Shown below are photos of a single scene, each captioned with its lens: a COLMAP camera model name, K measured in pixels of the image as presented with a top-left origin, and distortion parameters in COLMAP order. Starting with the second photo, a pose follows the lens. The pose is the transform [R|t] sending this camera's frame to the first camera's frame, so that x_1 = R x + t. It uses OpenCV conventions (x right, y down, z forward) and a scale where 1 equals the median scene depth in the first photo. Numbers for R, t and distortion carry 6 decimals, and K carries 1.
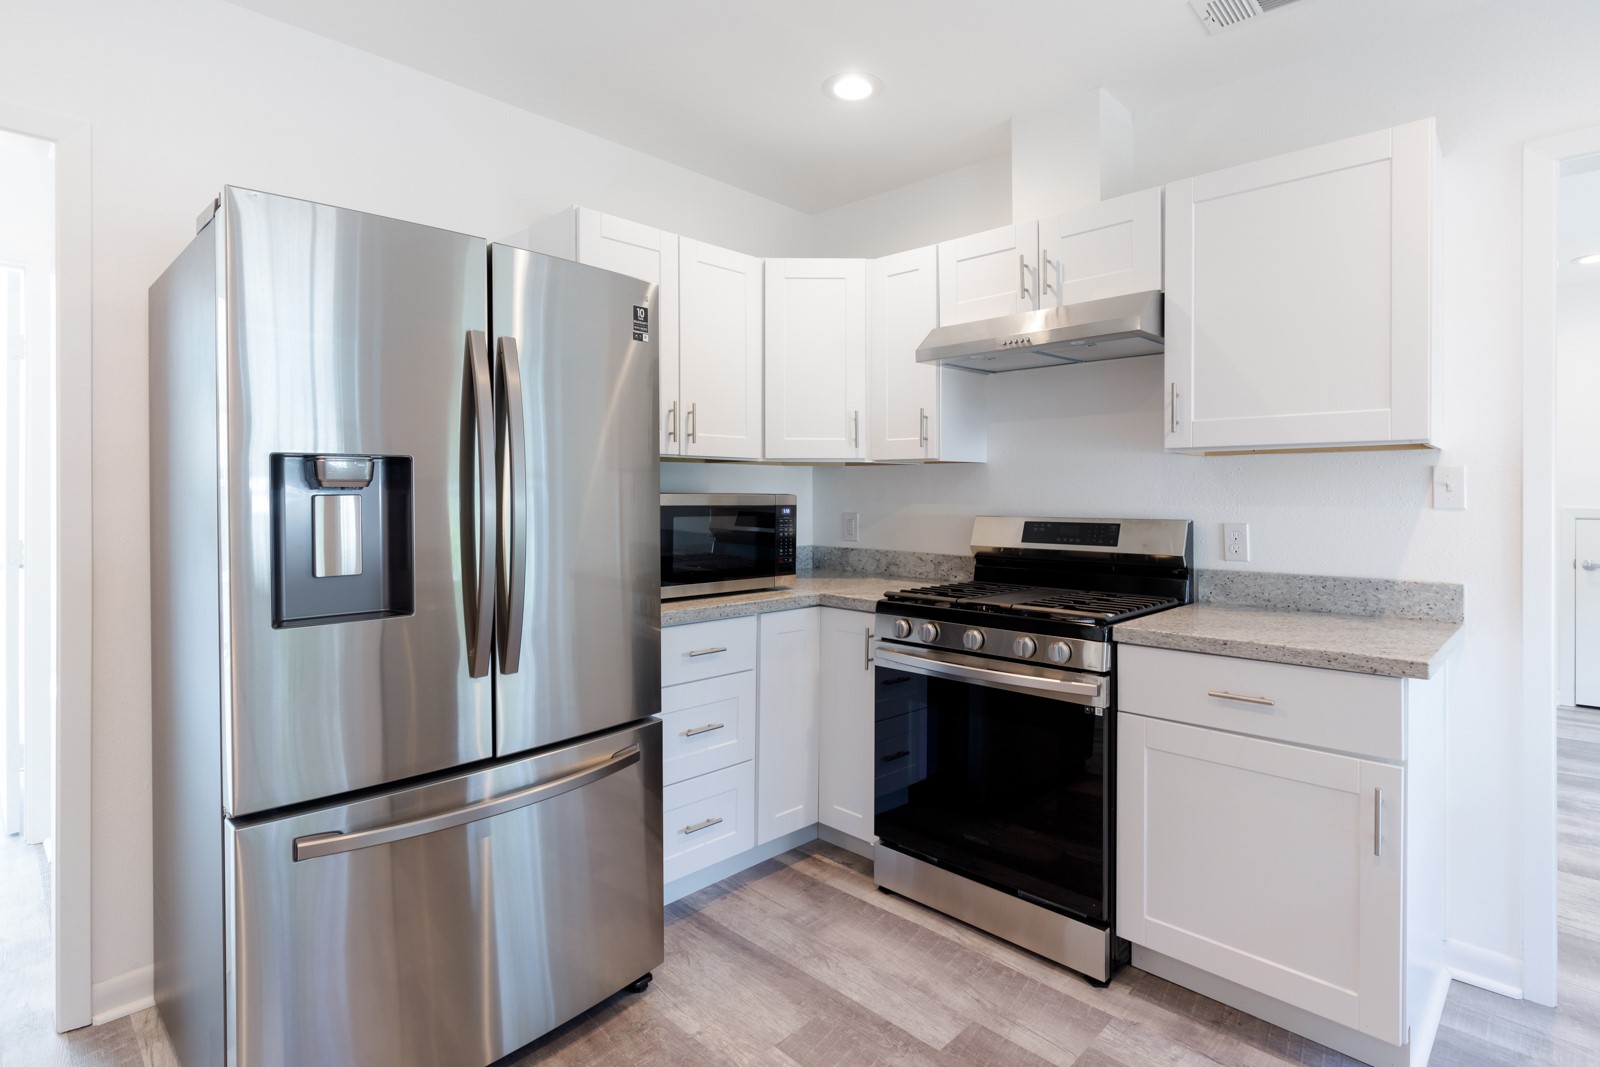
lens RADIAL K [[811.7, 0, 806.6], [0, 811.7, 497.8], [0, 0, 1]] dist [0.000669, 0.000198]
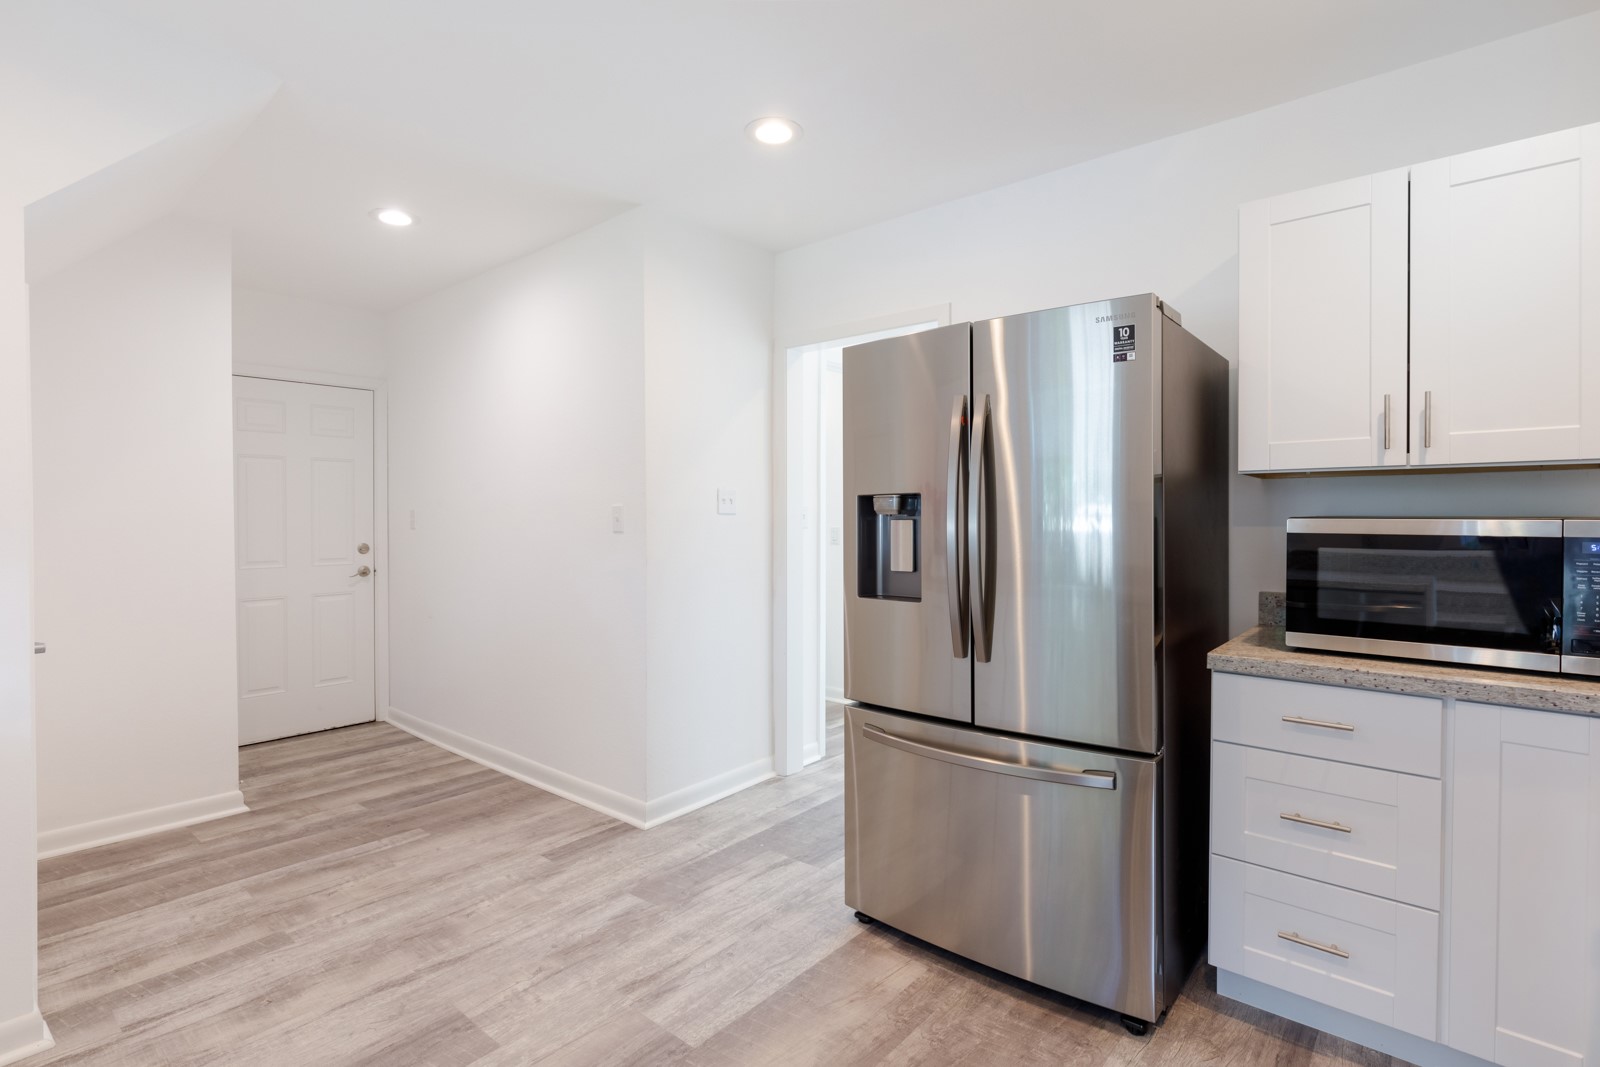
lens RADIAL K [[767.4, 0, 795.9], [0, 767.4, 526.3], [0, 0, 1]] dist [-0.002324, -0.000042]
pose [[0.059171, 0.010560, -0.998192, 0.569748], [-0.003859, 0.999939, 0.010349, -0.003064], [0.998240, 0.003240, 0.059208, 0.457592]]
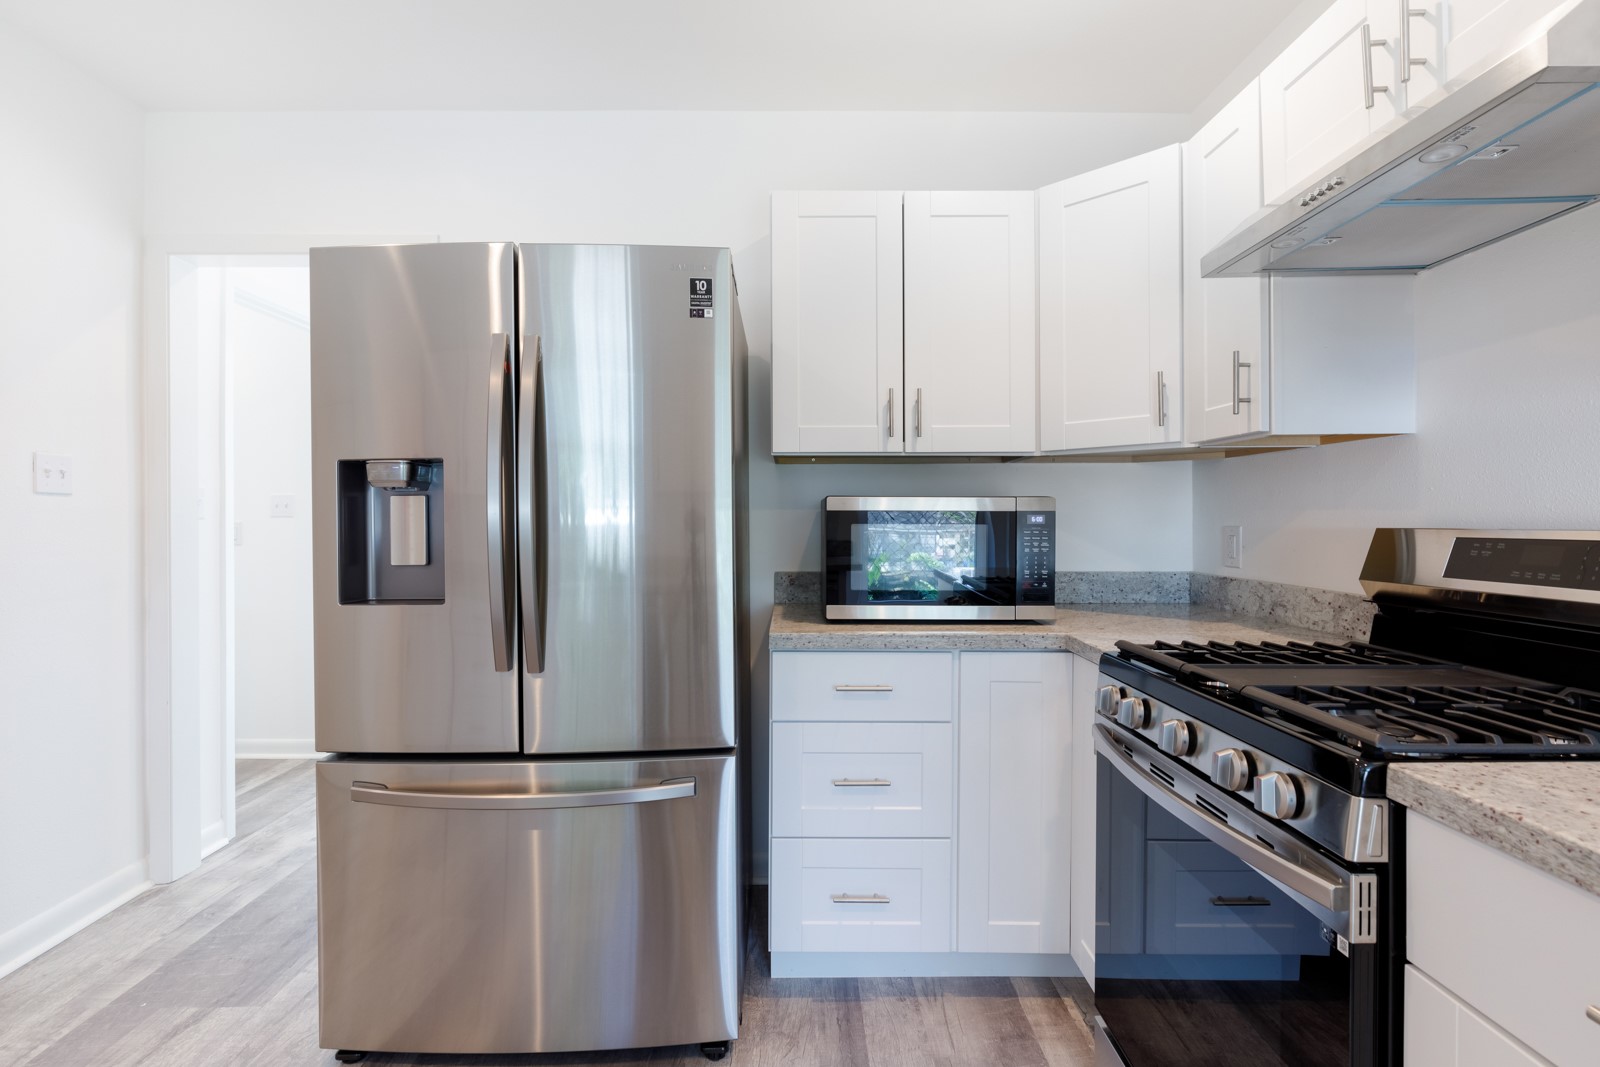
lens RADIAL K [[776.2, 0, 790.0], [0, 776.2, 525.0], [0, 0, 1]] dist [-0.002268, 0.001171]
pose [[0.695319, 0.002315, -0.718698, 0.383023], [-0.000462, 0.999996, 0.002773, 0.023112], [0.718701, -0.001596, 0.695317, 0.401722]]
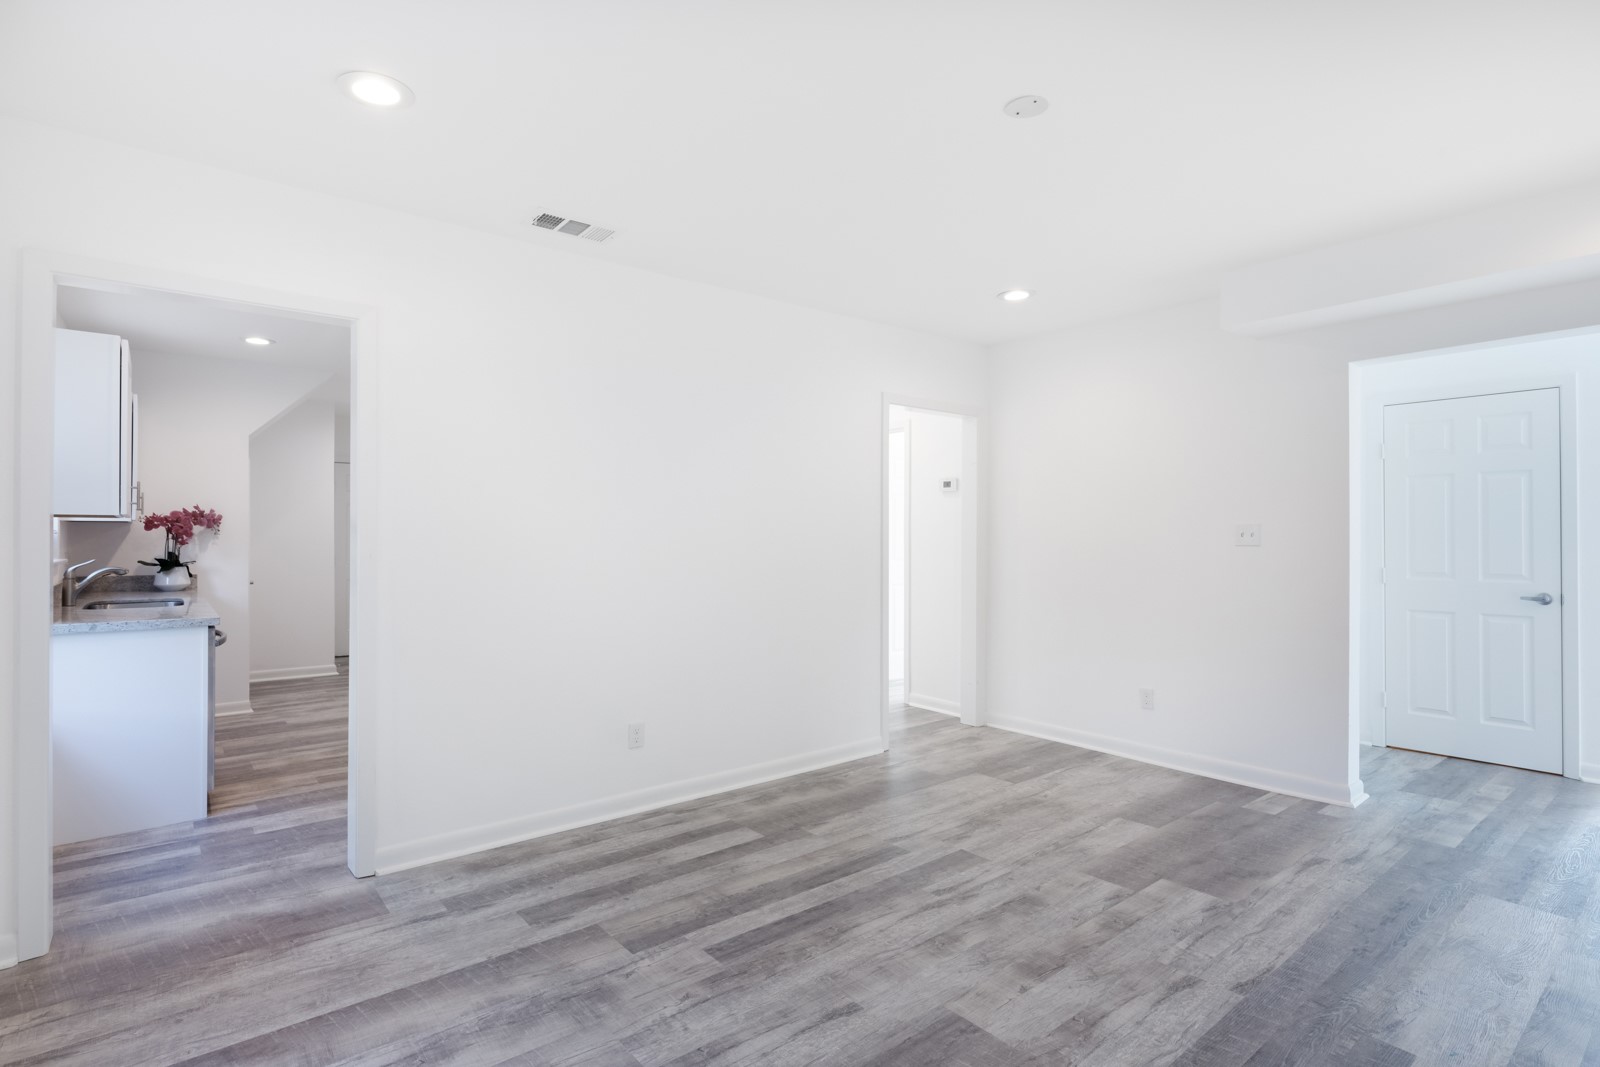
lens RADIAL K [[776.2, 0, 790.0], [0, 776.2, 525.0], [0, 0, 1]] dist [-0.002268, 0.001171]
pose [[-0.127640, -0.008005, -0.991788, 1.830455], [0.002588, 0.999961, -0.008404, -0.010840], [0.991817, -0.003639, -0.127615, 1.622187]]
